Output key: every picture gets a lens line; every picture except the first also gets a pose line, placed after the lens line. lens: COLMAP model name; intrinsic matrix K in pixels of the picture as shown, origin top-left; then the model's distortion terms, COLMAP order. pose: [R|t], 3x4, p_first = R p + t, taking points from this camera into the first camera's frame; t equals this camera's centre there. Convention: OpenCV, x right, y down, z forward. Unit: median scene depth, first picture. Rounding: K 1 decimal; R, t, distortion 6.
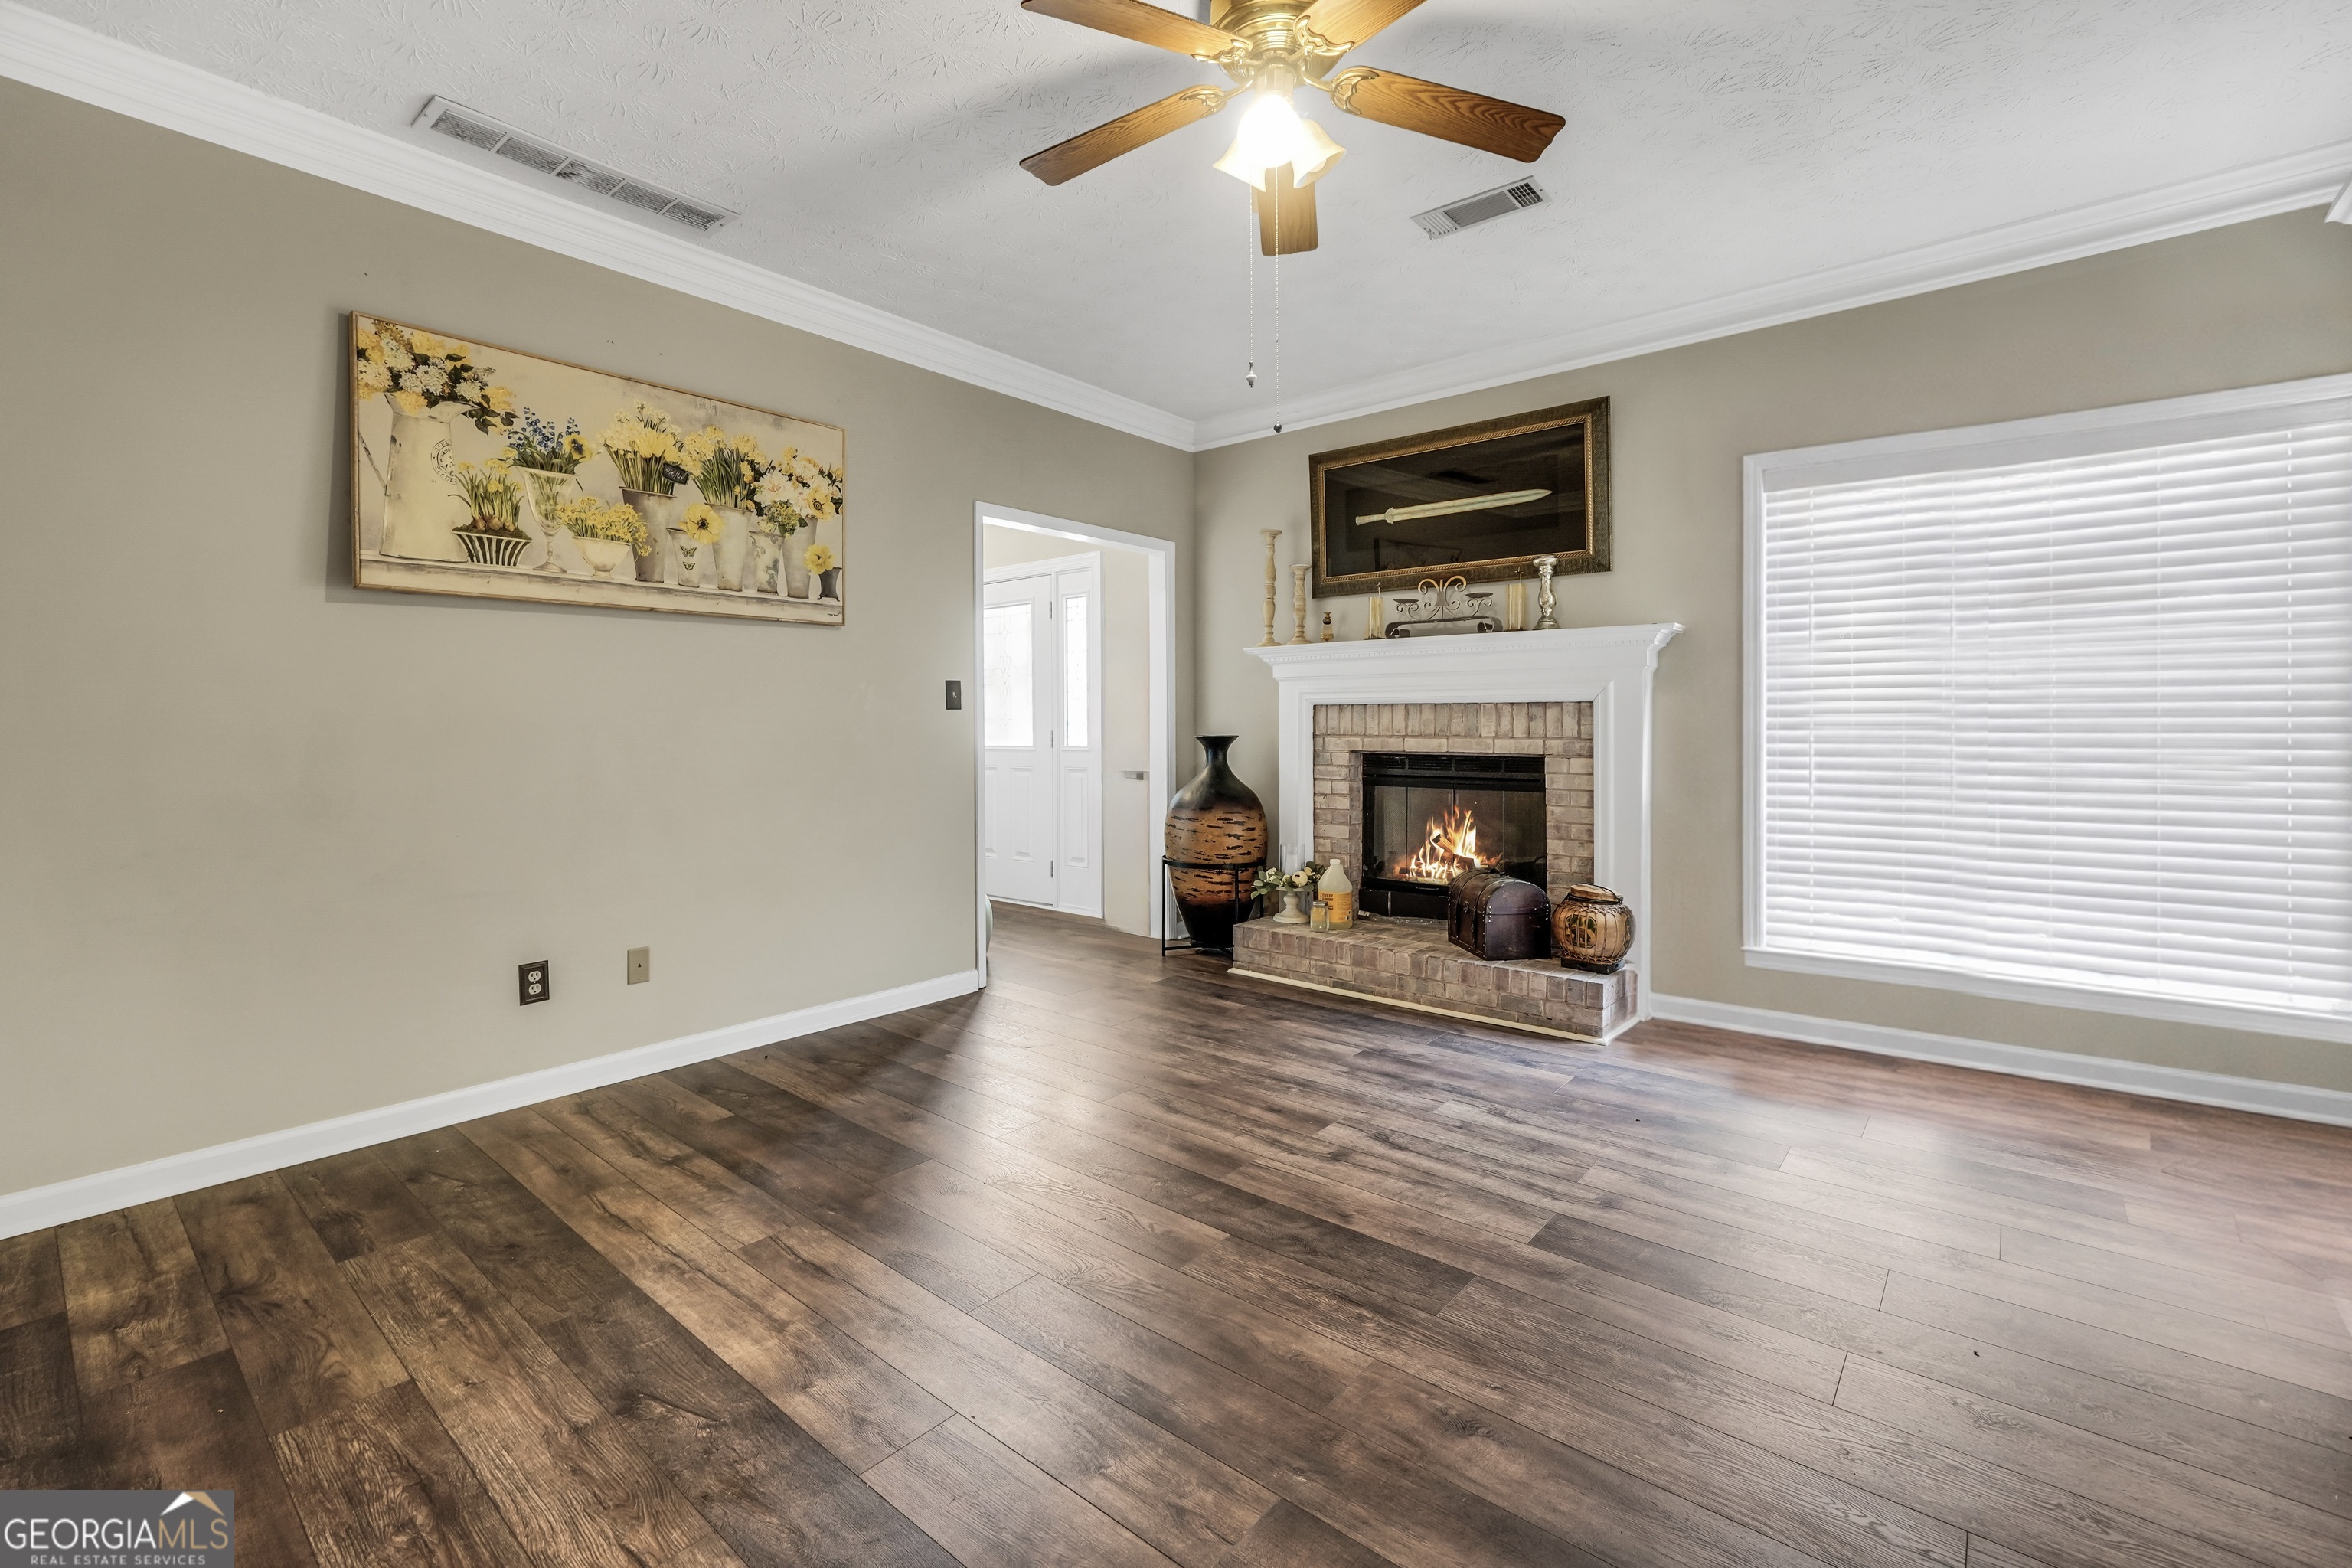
lens RADIAL K [[1009.0, 0, 1164.8], [0, 1009.0, 725.8], [0, 0, 1]] dist [-0.015442, 0.000107]
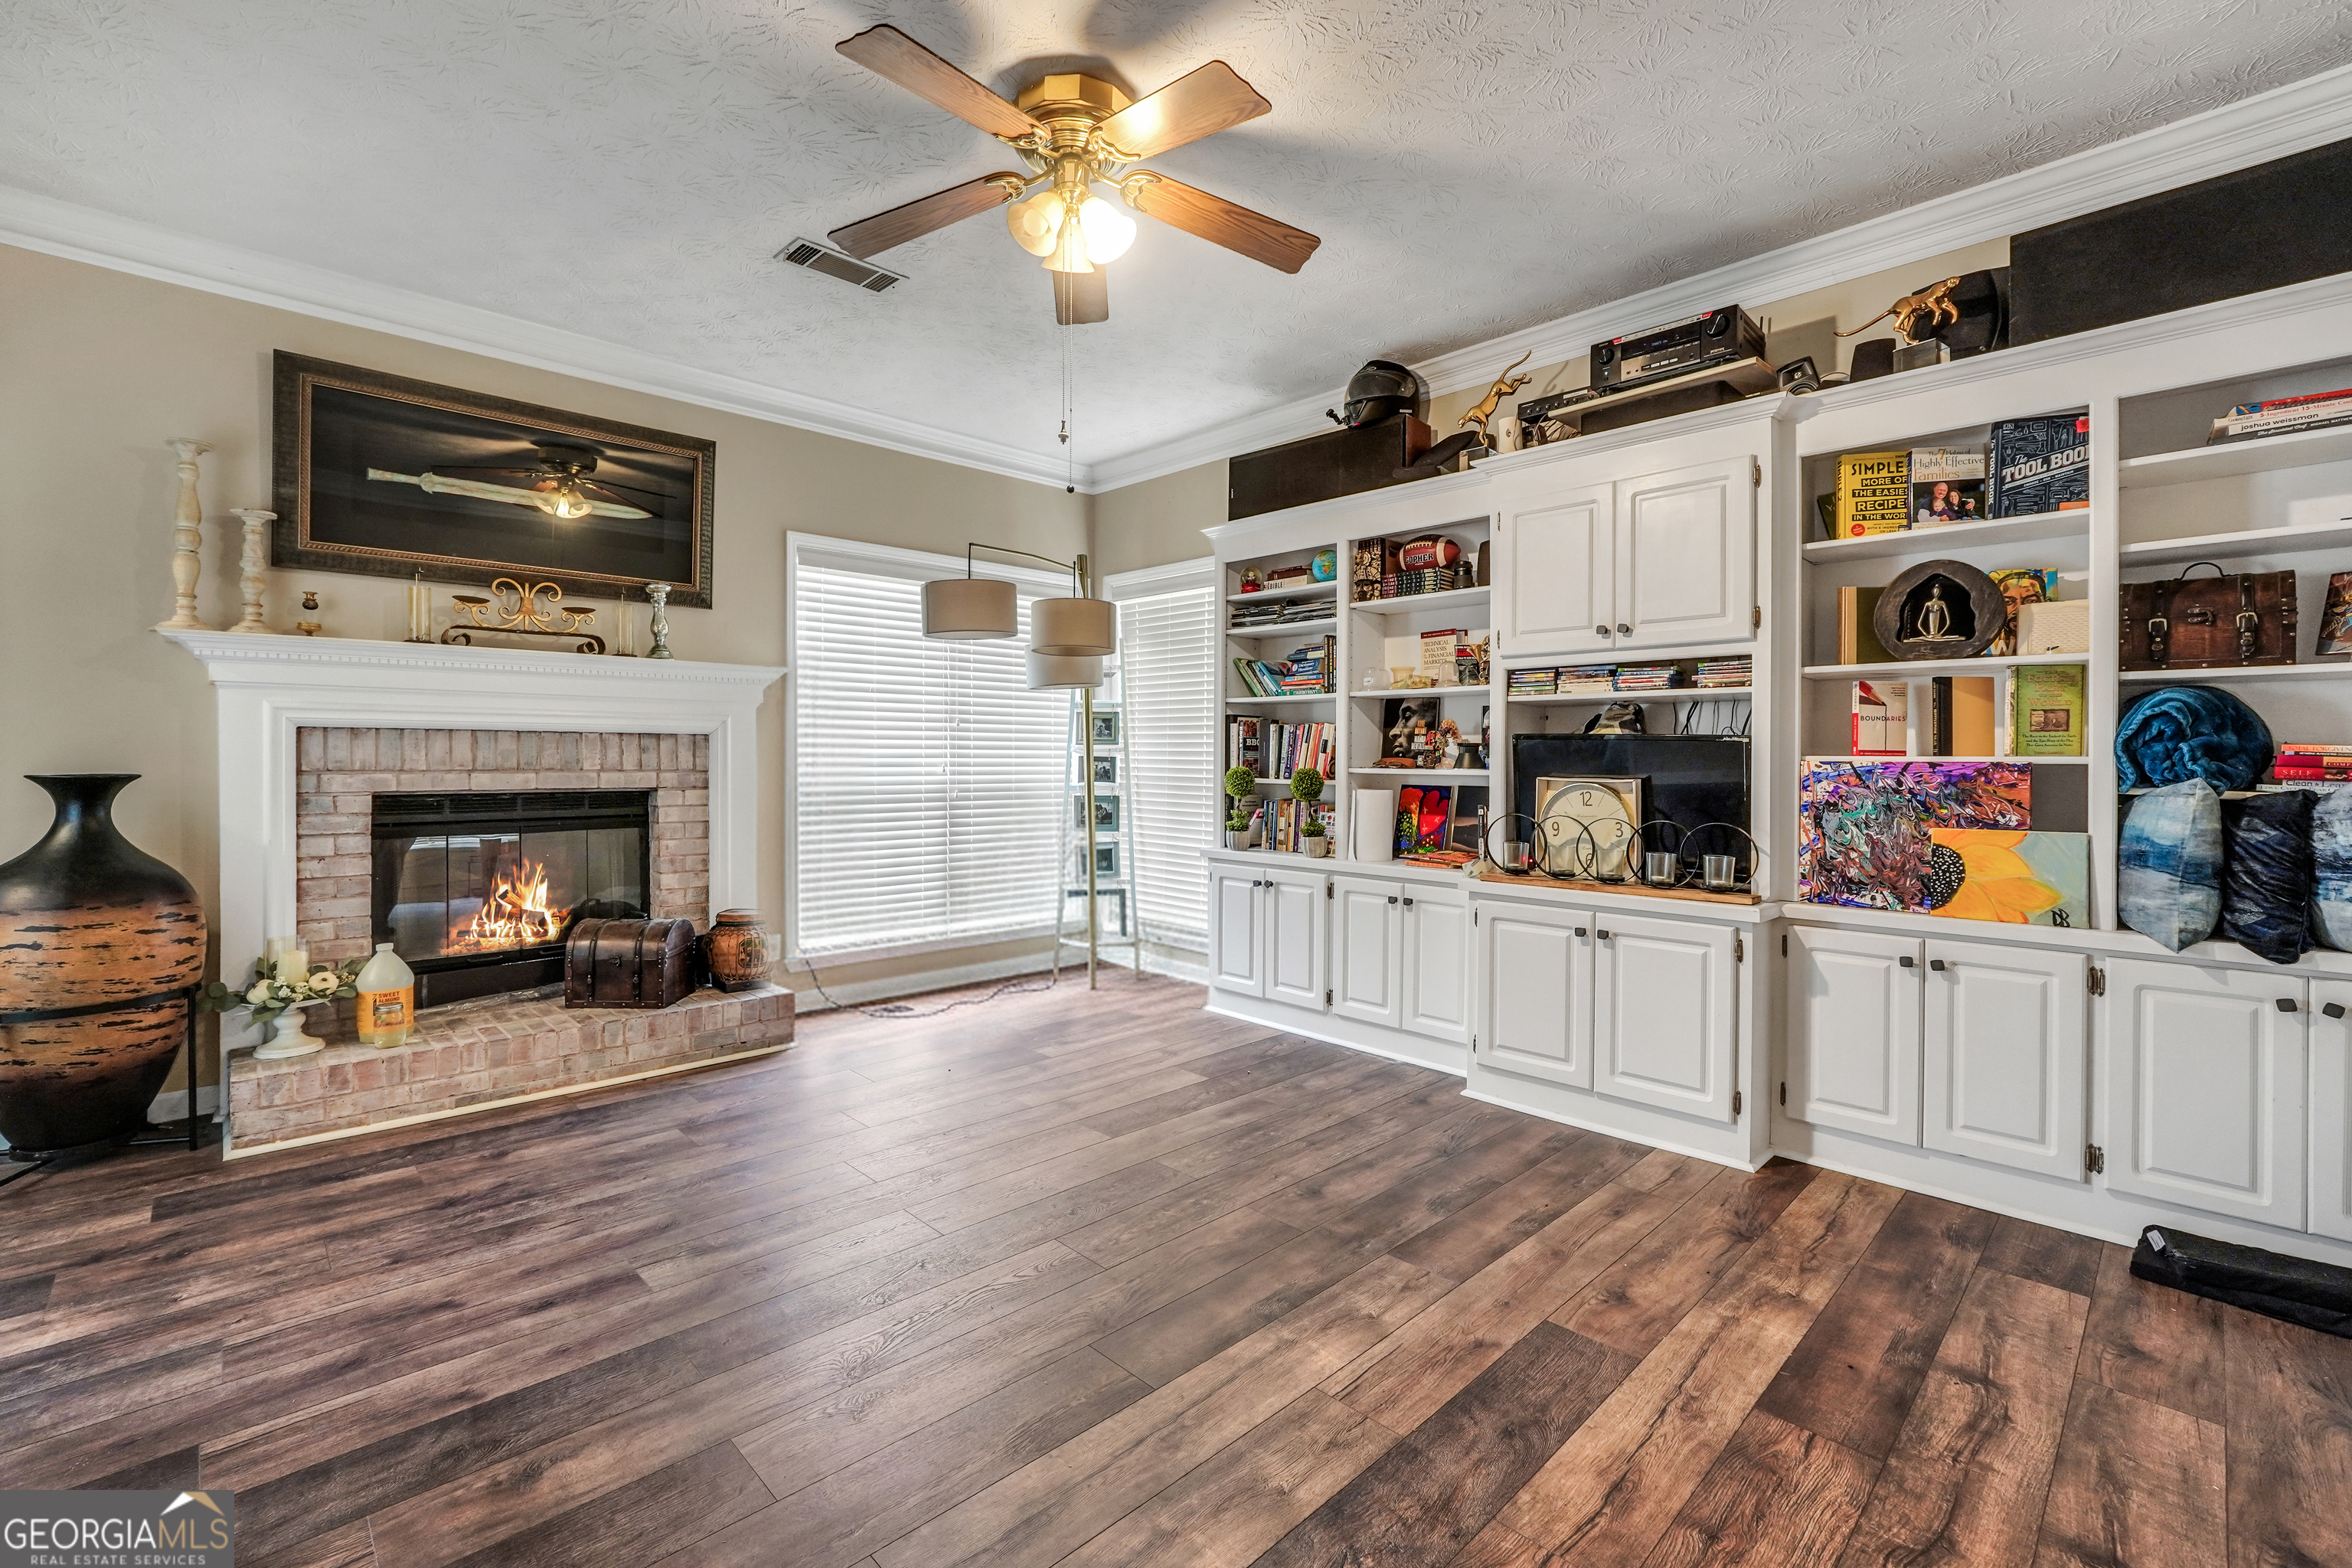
lens RADIAL K [[999.3, 0, 1148.2], [0, 999.3, 767.1], [0, 0, 1]] dist [-0.015041, 0.000642]
pose [[0.119256, -0.008432, 0.992828, -0.604408], [-0.000942, 0.999963, 0.008606, 0.000114], [-0.992863, -0.001961, 0.119244, 0.489244]]
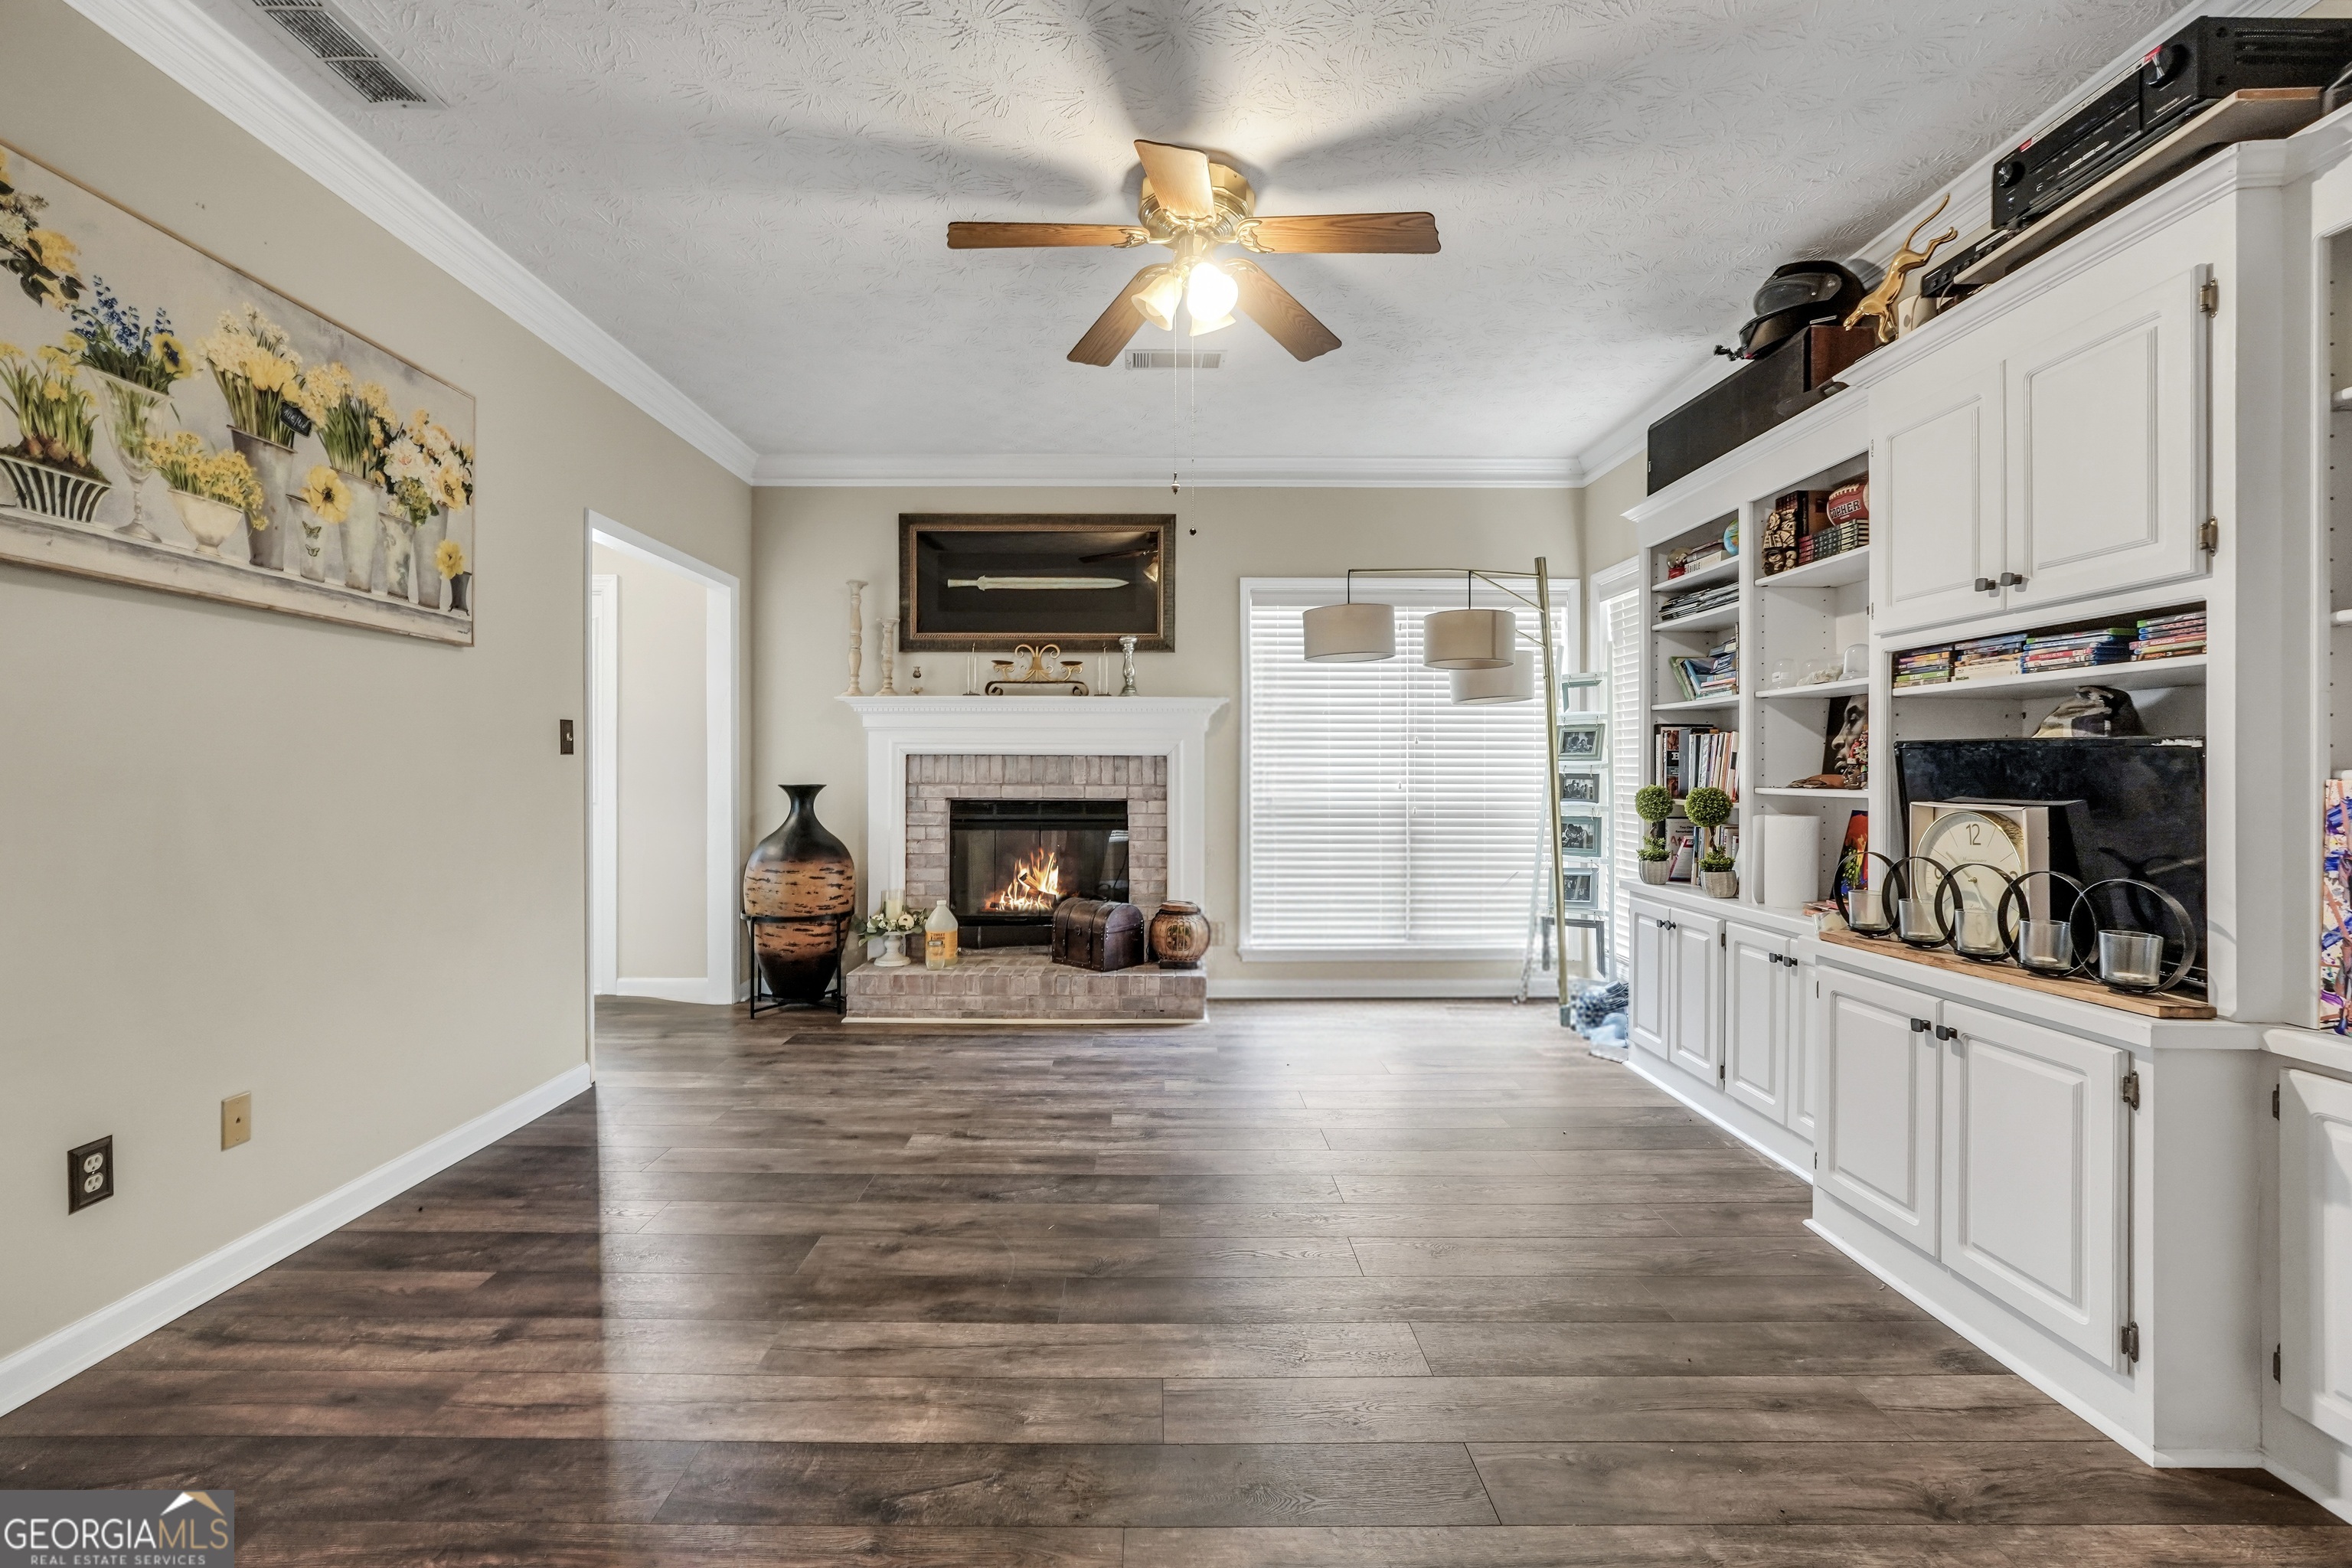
lens RADIAL K [[997.9, 0, 1157.6], [0, 997.9, 773.0], [0, 0, 1]] dist [-0.023501, 0.008885]
pose [[0.762663, 0.002601, 0.646790, -0.437869], [-0.001448, 0.999996, -0.002313, 0.000542], [-0.646794, 0.000827, 0.762664, 0.067568]]
